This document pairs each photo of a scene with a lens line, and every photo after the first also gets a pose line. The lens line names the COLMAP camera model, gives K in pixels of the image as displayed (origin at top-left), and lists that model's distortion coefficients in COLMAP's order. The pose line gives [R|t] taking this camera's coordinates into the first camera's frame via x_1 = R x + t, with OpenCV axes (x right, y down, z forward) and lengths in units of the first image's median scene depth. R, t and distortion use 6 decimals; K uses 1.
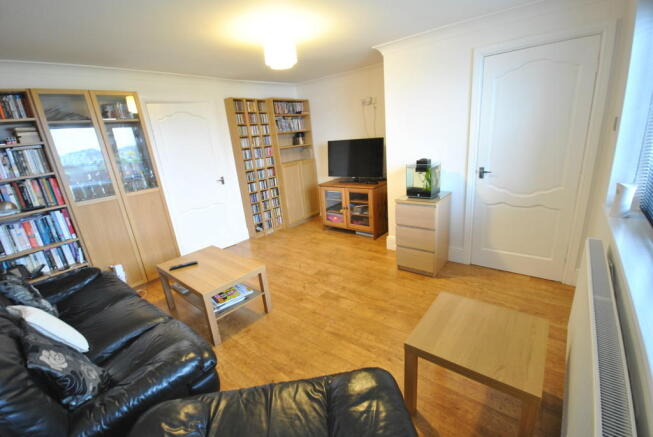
lens RADIAL K [[289.2, 0, 327.7], [0, 289.2, 220.3], [0, 0, 1]] dist [0.000377, 0.000005]
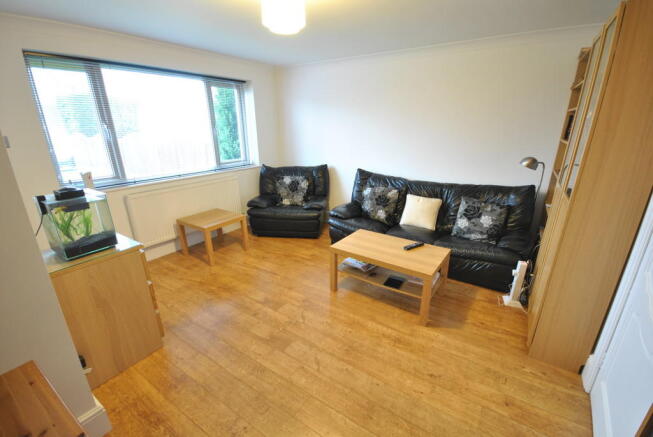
lens RADIAL K [[289.2, 0, 327.7], [0, 289.2, 221.6], [0, 0, 1]] dist [0.000377, 0.000005]
pose [[-0.991552, 0.117993, -0.053866, -0.142118], [0.064504, 0.808869, 0.584440, -0.466394], [0.112530, 0.576028, -0.809647, 1.573665]]
